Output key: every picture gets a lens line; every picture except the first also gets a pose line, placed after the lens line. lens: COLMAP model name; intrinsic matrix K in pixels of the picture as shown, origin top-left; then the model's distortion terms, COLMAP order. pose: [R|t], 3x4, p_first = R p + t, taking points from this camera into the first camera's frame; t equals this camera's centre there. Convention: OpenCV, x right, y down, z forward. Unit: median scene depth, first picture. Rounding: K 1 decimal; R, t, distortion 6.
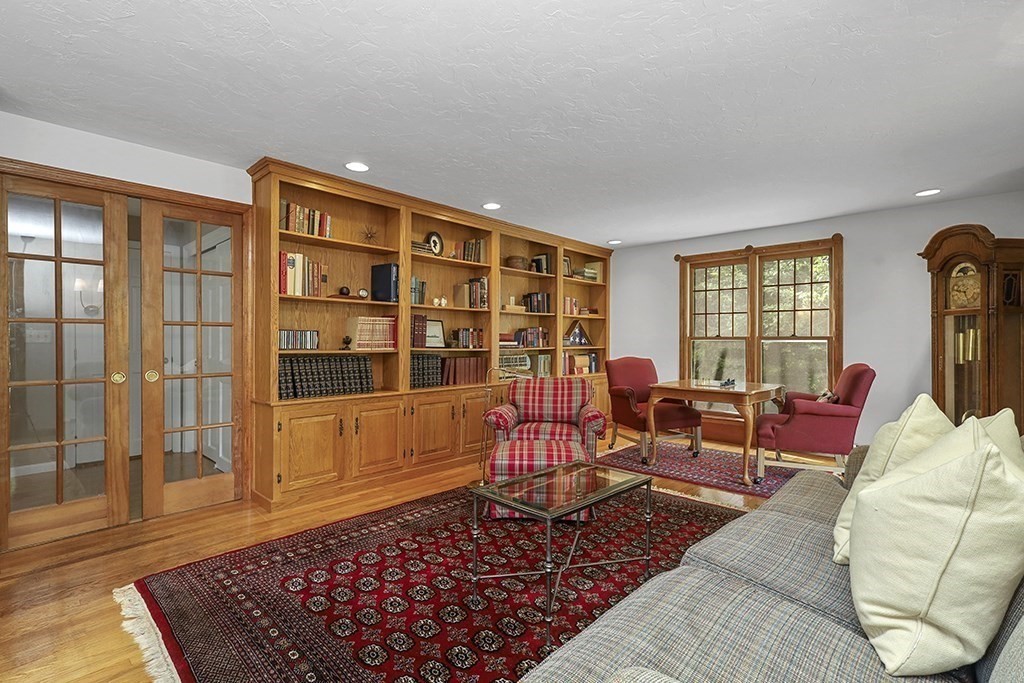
lens RADIAL K [[470.8, 0, 509.7], [0, 470.8, 343.9], [0, 0, 1]] dist [0.001453, 0.000648]
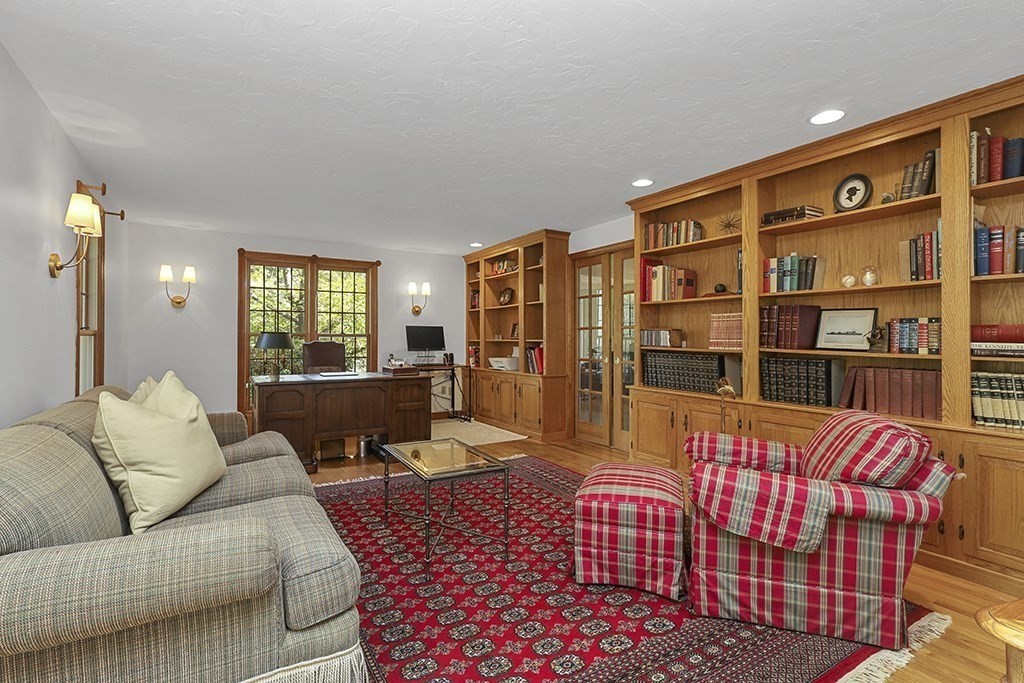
lens RADIAL K [[480.9, 0, 514.8], [0, 480.9, 331.6], [0, 0, 1]] dist [-0.002281, -0.000304]
pose [[-0.252973, -0.014773, -0.967361, 0.724081], [-0.011889, 0.999855, -0.012161, -0.004942], [0.967400, 0.008424, -0.253112, 0.846041]]
